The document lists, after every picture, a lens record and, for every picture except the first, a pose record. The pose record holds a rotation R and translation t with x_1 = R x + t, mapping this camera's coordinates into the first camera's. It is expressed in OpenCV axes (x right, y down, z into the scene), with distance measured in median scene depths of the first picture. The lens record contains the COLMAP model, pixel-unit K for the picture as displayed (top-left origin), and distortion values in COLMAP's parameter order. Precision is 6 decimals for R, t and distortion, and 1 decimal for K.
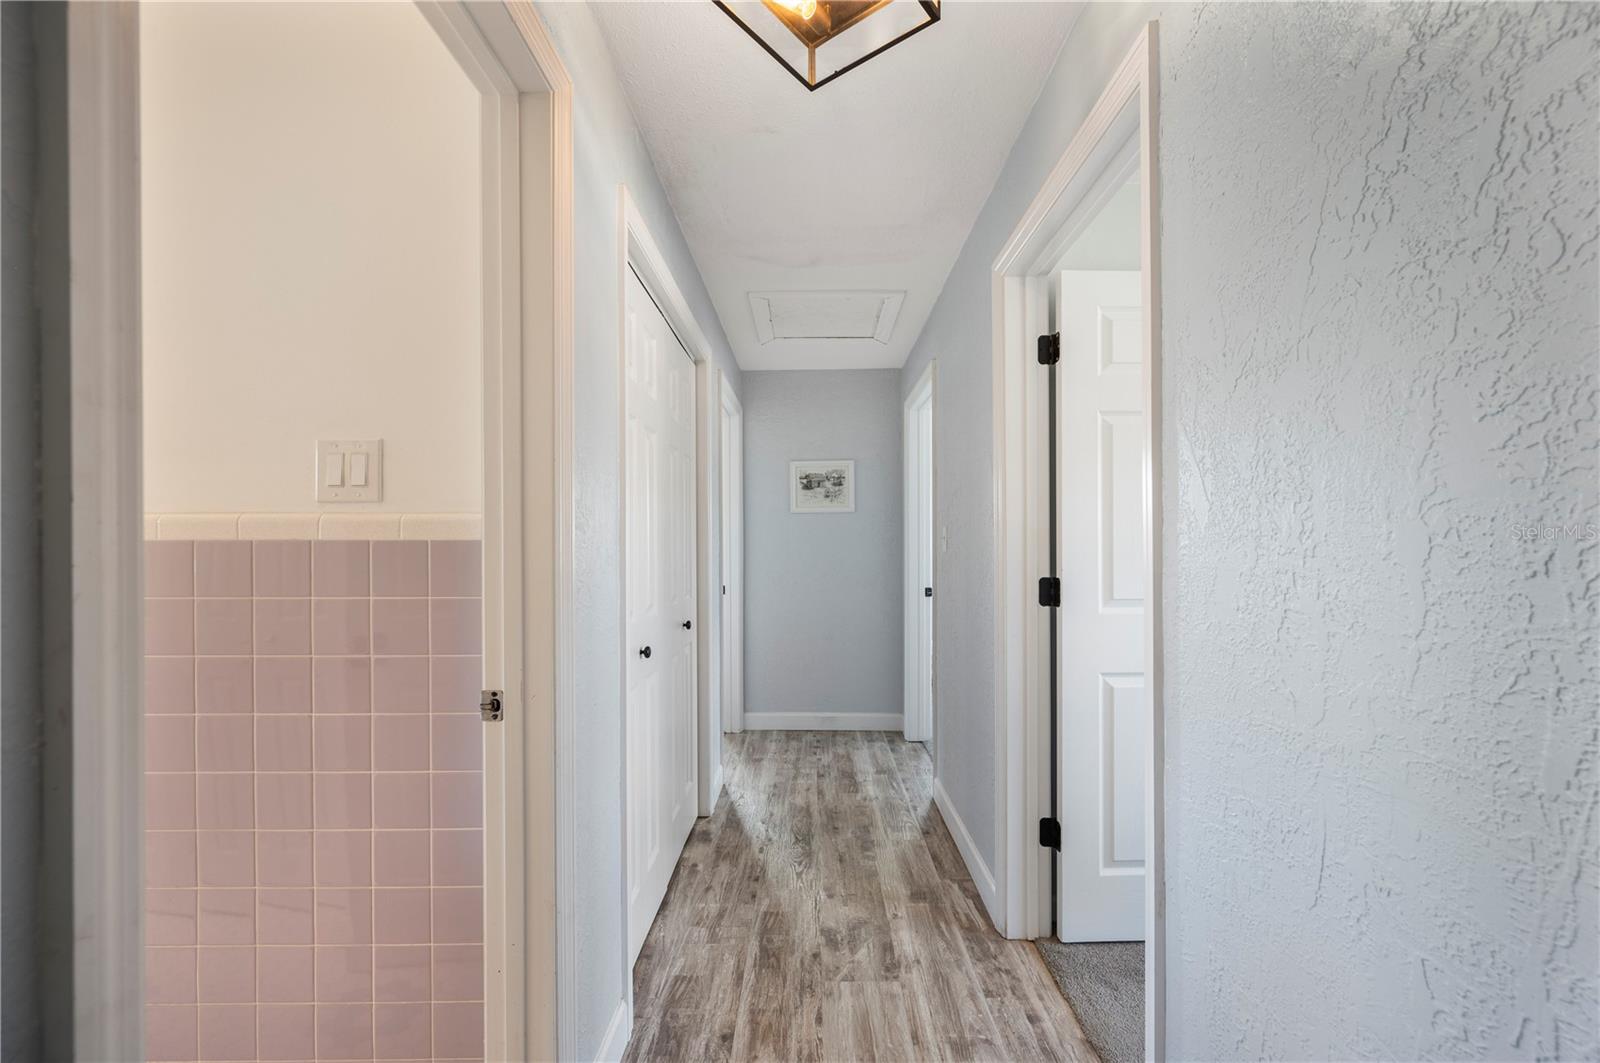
lens RADIAL K [[633.3, 0, 800.5], [0, 633.3, 539.8], [0, 0, 1]] dist [-0.000647, 0.000649]
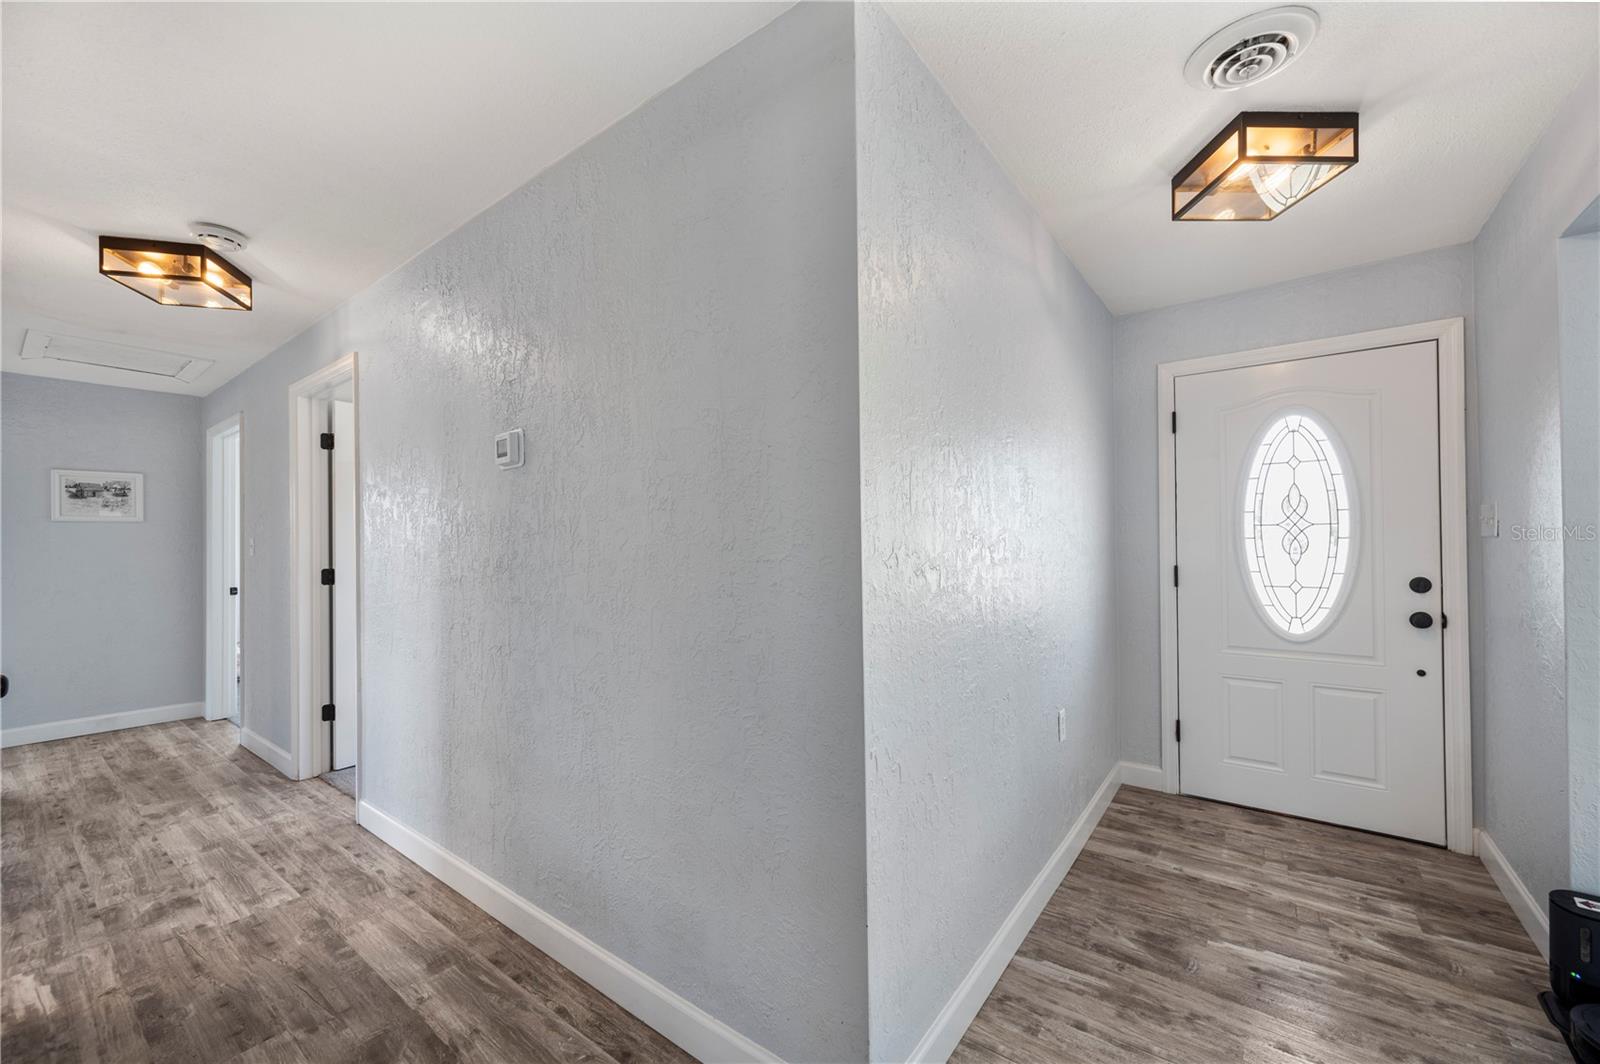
lens RADIAL K [[633.3, 0, 800.5], [0, 633.3, 540.3], [0, 0, 1]] dist [-0.000647, 0.000649]
pose [[0.589170, 0.001839, 0.808007, -0.205540], [0.002644, 0.999988, -0.004204, -0.007495], [-0.808005, 0.004613, 0.589158, -0.874016]]
